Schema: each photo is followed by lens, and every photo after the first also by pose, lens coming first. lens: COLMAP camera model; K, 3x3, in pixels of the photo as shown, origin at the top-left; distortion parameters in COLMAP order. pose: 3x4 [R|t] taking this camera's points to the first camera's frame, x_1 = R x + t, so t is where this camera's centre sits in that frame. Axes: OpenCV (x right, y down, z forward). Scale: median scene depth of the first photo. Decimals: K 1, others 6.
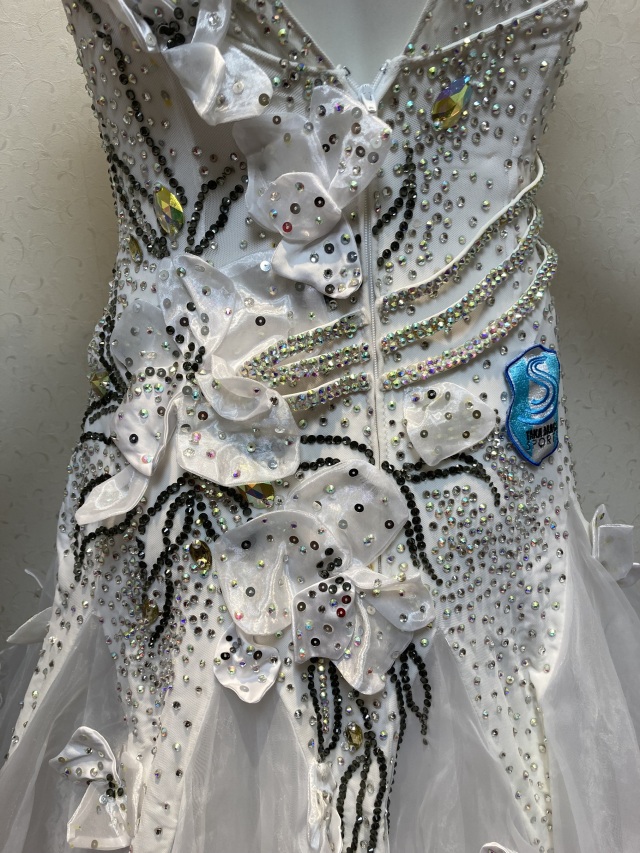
lens RADIAL K [[710.3, 0, 322.2], [0, 710.3, 431.0], [0, 0, 1]] dist [0.054524, -0.096157]
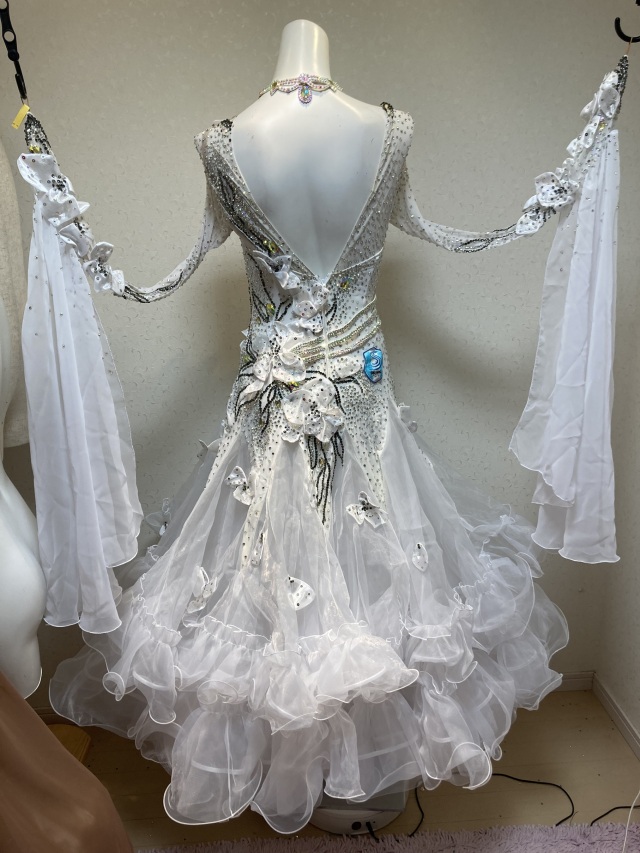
lens RADIAL K [[676.2, 0, 318.1], [0, 676.2, 431.9], [0, 0, 1]] dist [0.102907, -0.174737]
pose [[0.999955, 0.002770, 0.009114, 0.000708], [-0.001861, 0.995159, -0.098262, 0.650931], [-0.009342, 0.098241, 0.995119, -2.379767]]
